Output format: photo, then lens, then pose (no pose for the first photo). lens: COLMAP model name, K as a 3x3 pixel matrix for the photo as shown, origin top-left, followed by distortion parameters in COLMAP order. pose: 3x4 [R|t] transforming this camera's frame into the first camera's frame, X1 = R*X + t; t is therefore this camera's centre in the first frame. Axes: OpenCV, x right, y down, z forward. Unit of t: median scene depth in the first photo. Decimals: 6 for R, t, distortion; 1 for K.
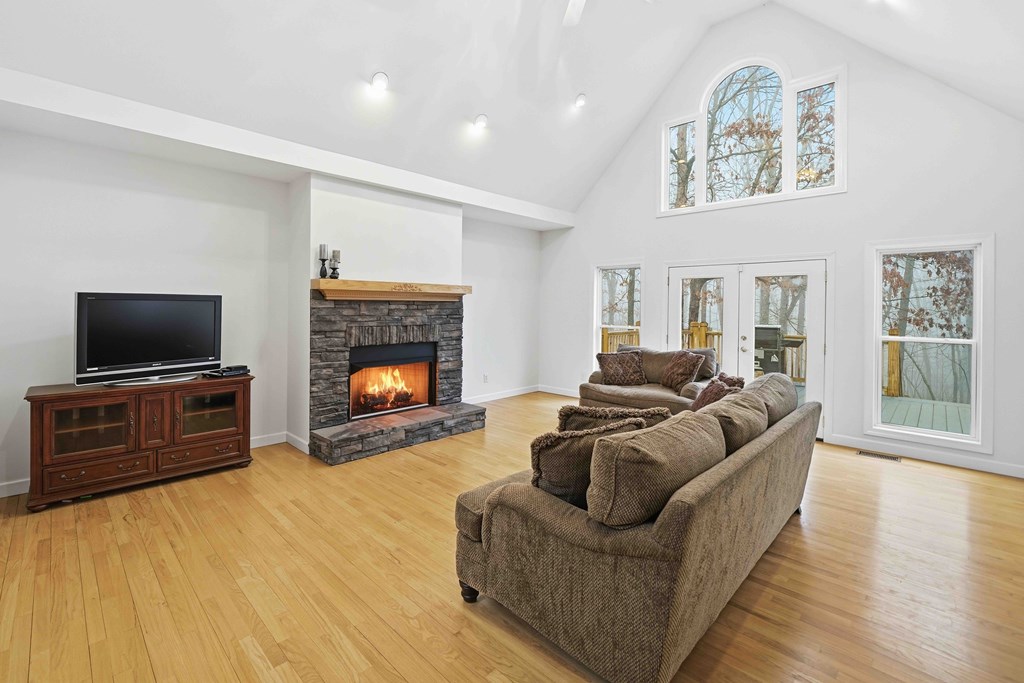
lens RADIAL K [[447.9, 0, 495.4], [0, 447.9, 317.1], [0, 0, 1]] dist [-0.014593, 0.000985]
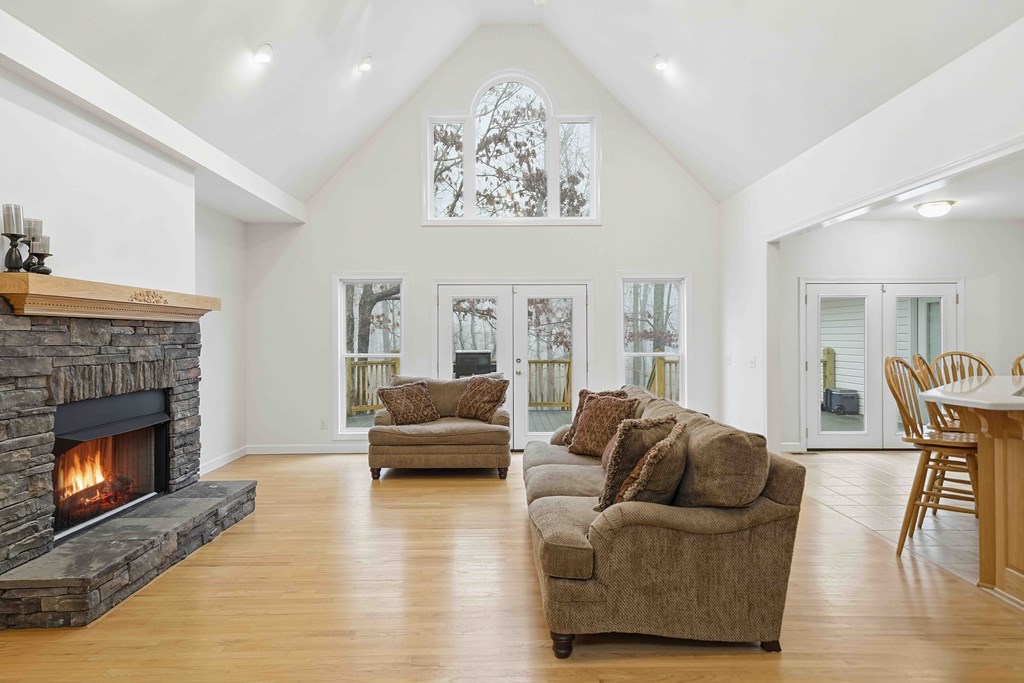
lens RADIAL K [[597.8, 0, 512.0], [0, 597.8, 341.5], [0, 0, 1]] dist [0.025100, 0.002184]
pose [[0.699739, -0.018247, 0.714165, -0.429386], [0.028739, 0.999584, -0.002619, 0.008371], [-0.713820, 0.022357, 0.699972, 0.097956]]
